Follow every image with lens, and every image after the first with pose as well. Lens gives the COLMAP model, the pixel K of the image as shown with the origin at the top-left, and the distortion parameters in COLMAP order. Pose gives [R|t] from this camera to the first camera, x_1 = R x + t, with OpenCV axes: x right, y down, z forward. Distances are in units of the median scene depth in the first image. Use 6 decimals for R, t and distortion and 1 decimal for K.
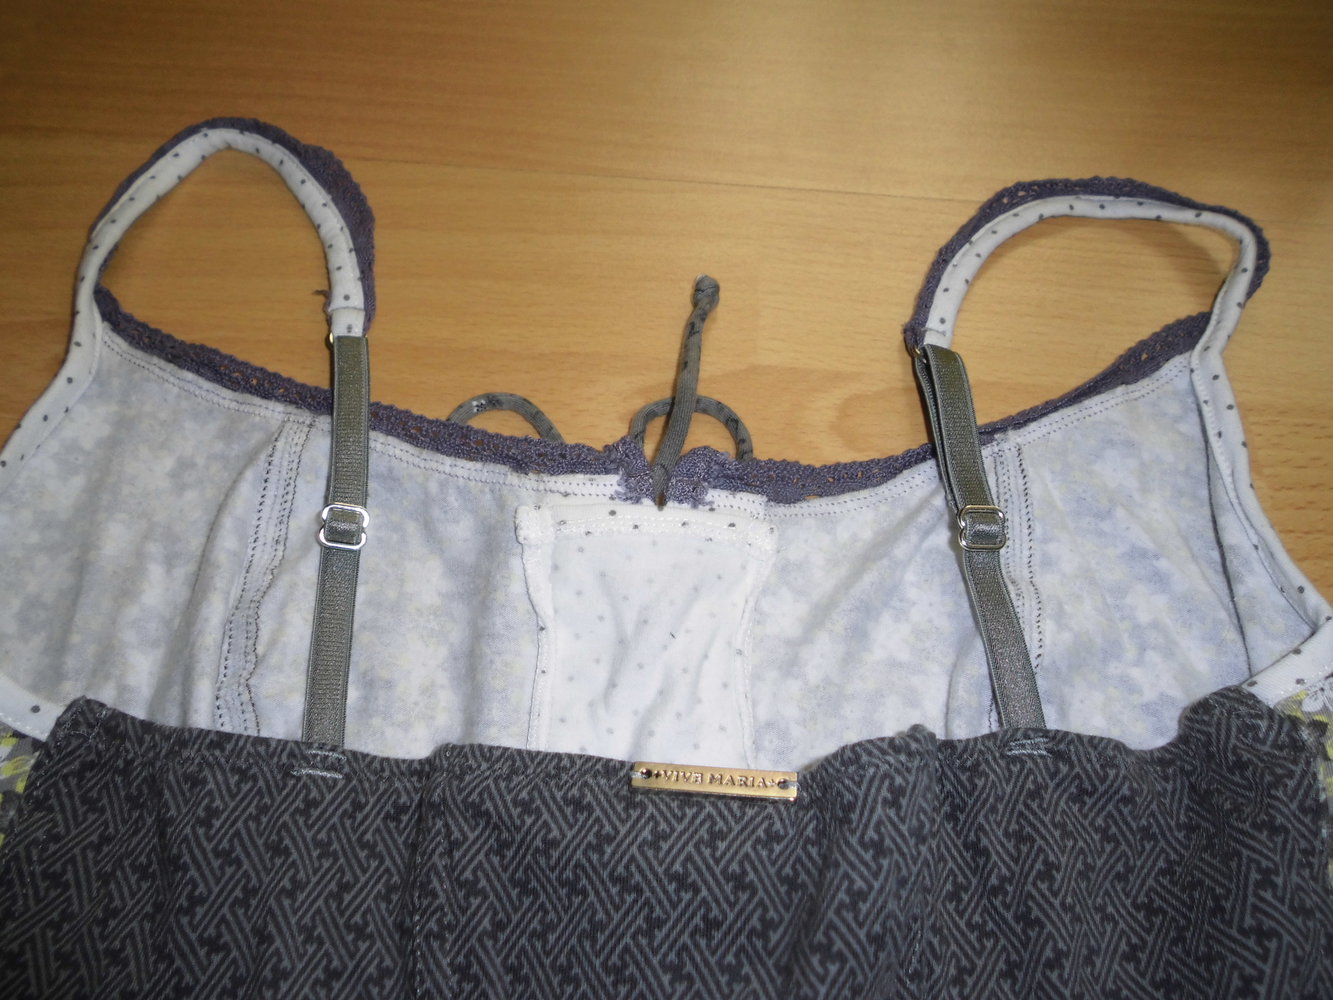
lens RADIAL K [[1074.1, 0, 704.3], [0, 1074.1, 500.0], [0, 0, 1]] dist [-0.058083, 0.001610]
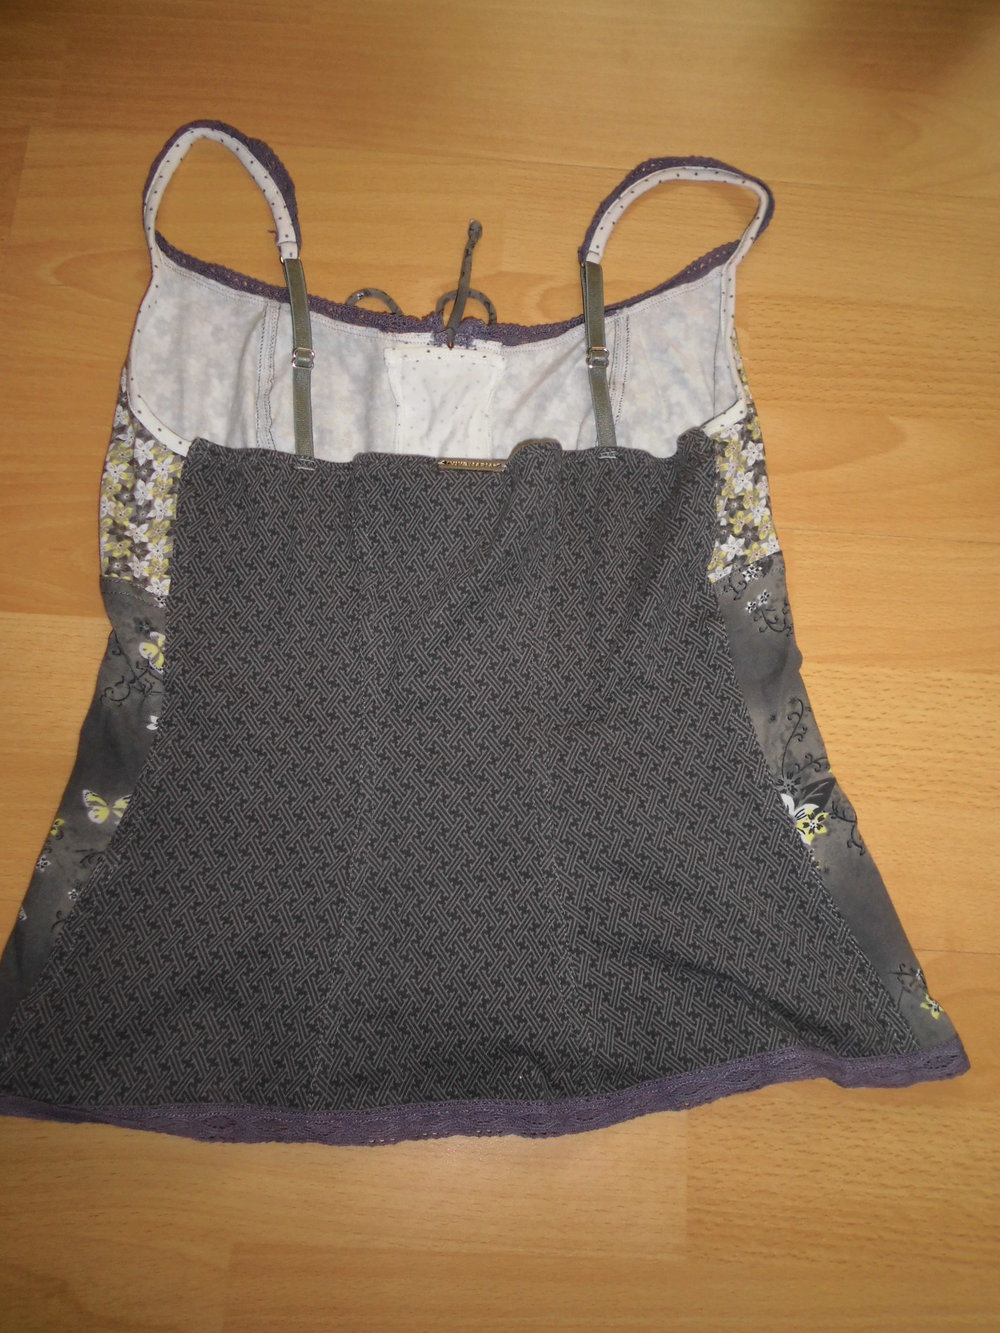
lens RADIAL K [[1074.1, 0, 500.0], [0, 1074.1, 666.5], [0, 0, 1]] dist [-0.058083, 0.001610]
pose [[0.999678, 0.001978, -0.025298, 0.110534], [0.005804, 0.952699, 0.303860, -0.035010], [0.024703, -0.303909, 0.952381, -1.195812]]
